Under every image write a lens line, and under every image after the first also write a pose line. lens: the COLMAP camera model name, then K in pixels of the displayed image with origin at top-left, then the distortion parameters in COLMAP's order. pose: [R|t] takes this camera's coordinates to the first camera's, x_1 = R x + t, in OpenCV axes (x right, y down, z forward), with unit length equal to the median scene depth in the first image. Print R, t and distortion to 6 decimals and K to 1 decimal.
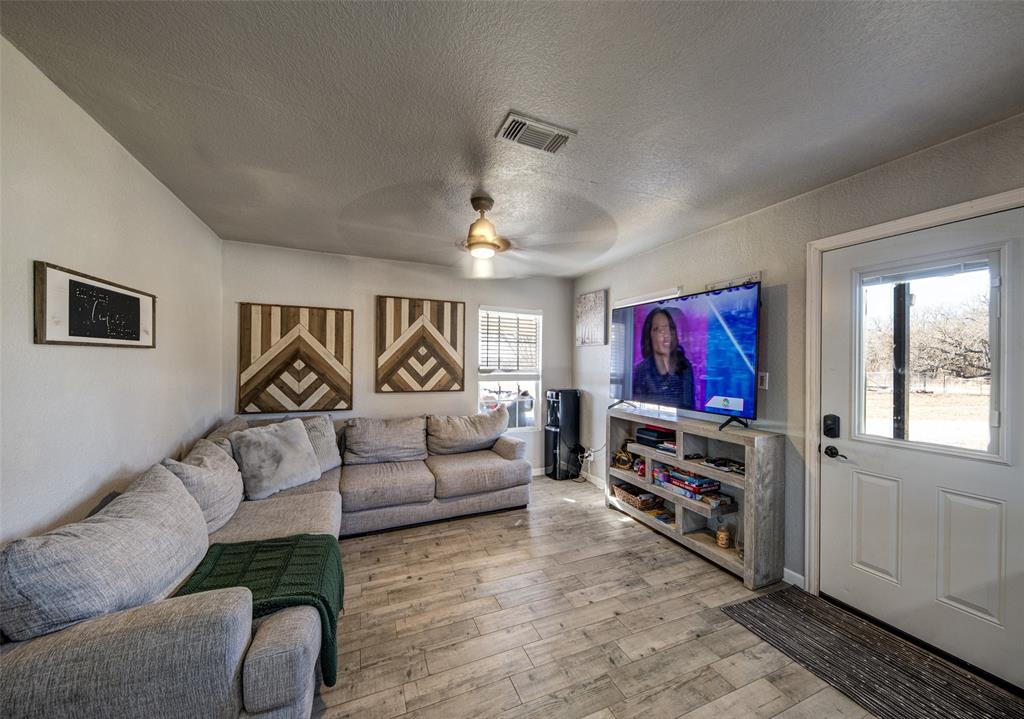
lens RADIAL K [[388.4, 0, 517.1], [0, 388.4, 362.8], [0, 0, 1]] dist [0.000850, -0.000146]
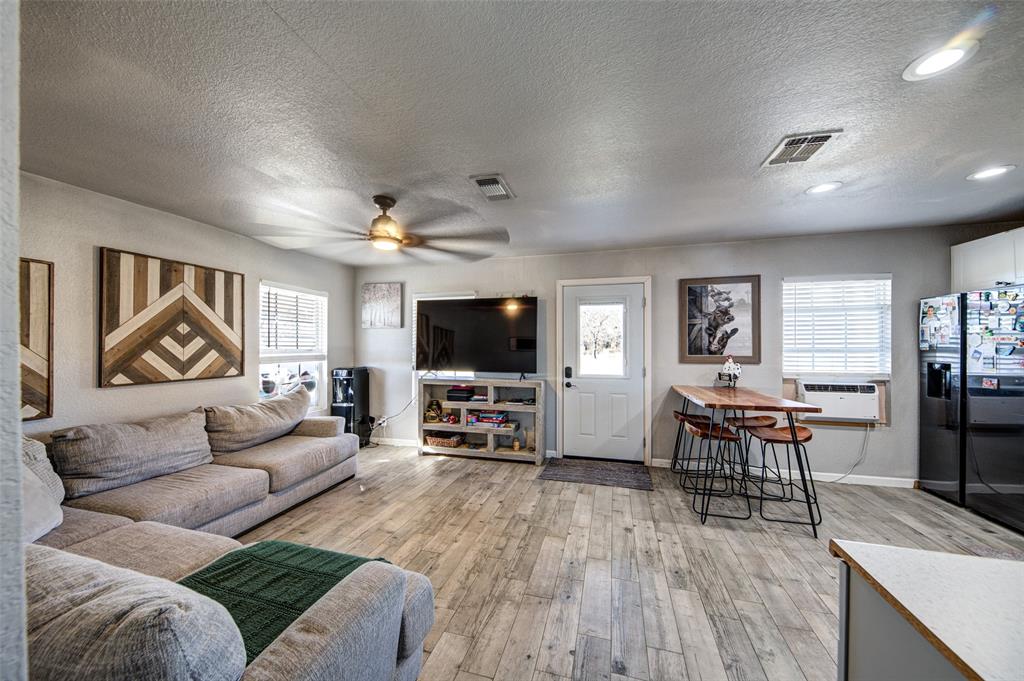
lens RADIAL K [[329.4, 0, 526.3], [0, 329.4, 344.3], [0, 0, 1]] dist [0.005799, -0.000047]
pose [[0.625844, -0.009053, 0.779895, -0.359940], [0.006770, 0.999958, 0.006174, 0.001483], [-0.779919, 0.001416, 0.625879, 0.044914]]
